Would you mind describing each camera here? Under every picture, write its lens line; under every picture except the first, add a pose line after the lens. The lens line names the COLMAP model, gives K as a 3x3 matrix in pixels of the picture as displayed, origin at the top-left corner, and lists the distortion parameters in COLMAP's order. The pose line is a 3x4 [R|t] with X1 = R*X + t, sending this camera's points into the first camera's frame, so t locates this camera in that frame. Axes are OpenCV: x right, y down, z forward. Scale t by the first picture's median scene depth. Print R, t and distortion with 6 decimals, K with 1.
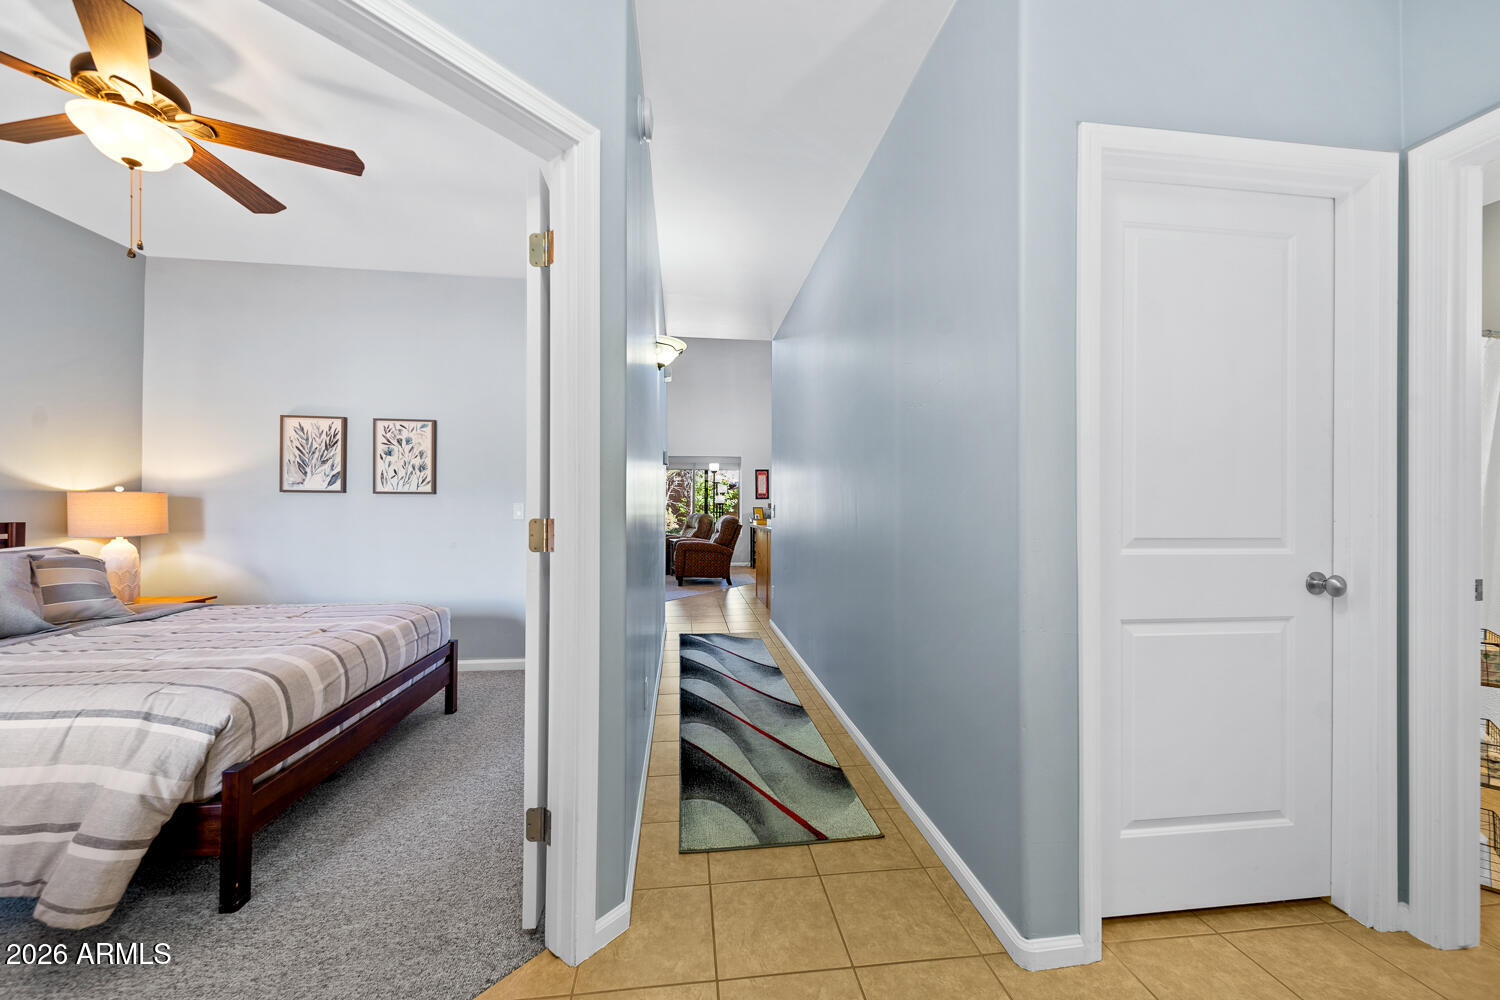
lens RADIAL K [[538.2, 0, 747.4], [0, 538.2, 502.2], [0, 0, 1]] dist [0.012364, -0.003556]
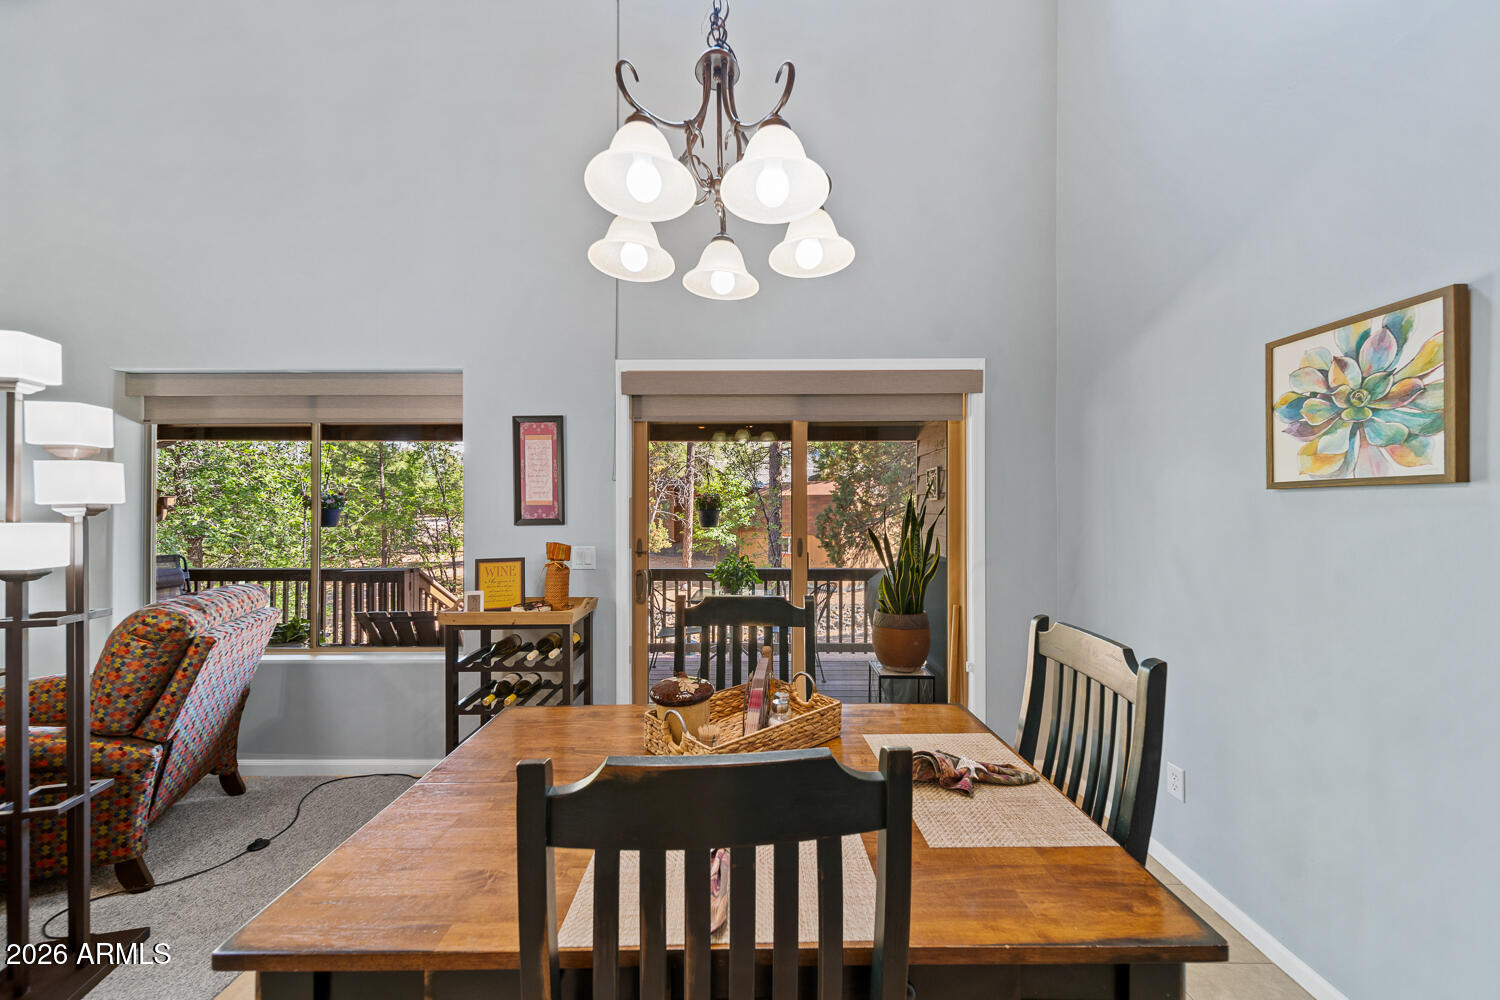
lens RADIAL K [[532.8, 0, 752.7], [0, 532.8, 504.8], [0, 0, 1]] dist [0.010784, -0.003776]
pose [[0.991727, -0.003497, -0.128314, 0.169925], [0.003629, 0.999993, 0.000795, -0.015949], [0.128310, -0.001254, 0.991733, 0.754785]]
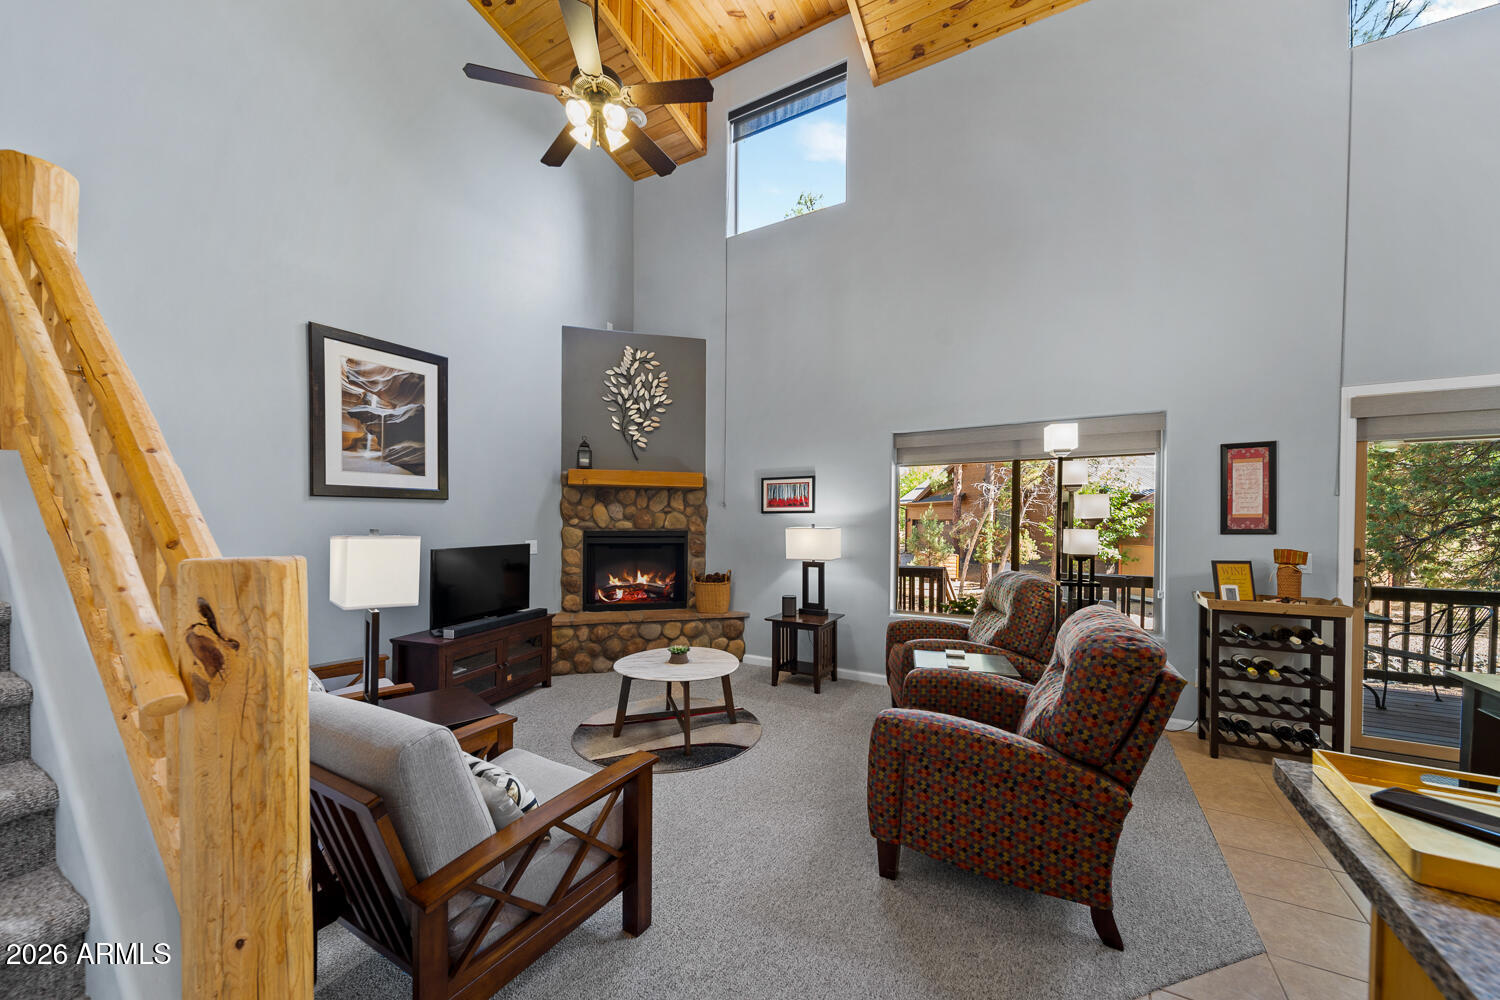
lens RADIAL K [[541.9, 0, 746.8], [0, 541.9, 535.5], [0, 0, 1]] dist [0.008678, -0.003853]
pose [[0.794470, 0.017377, -0.607055, -0.012795], [0.005392, 0.999349, 0.035663, -0.018669], [0.607279, -0.031607, 0.793860, 0.564078]]
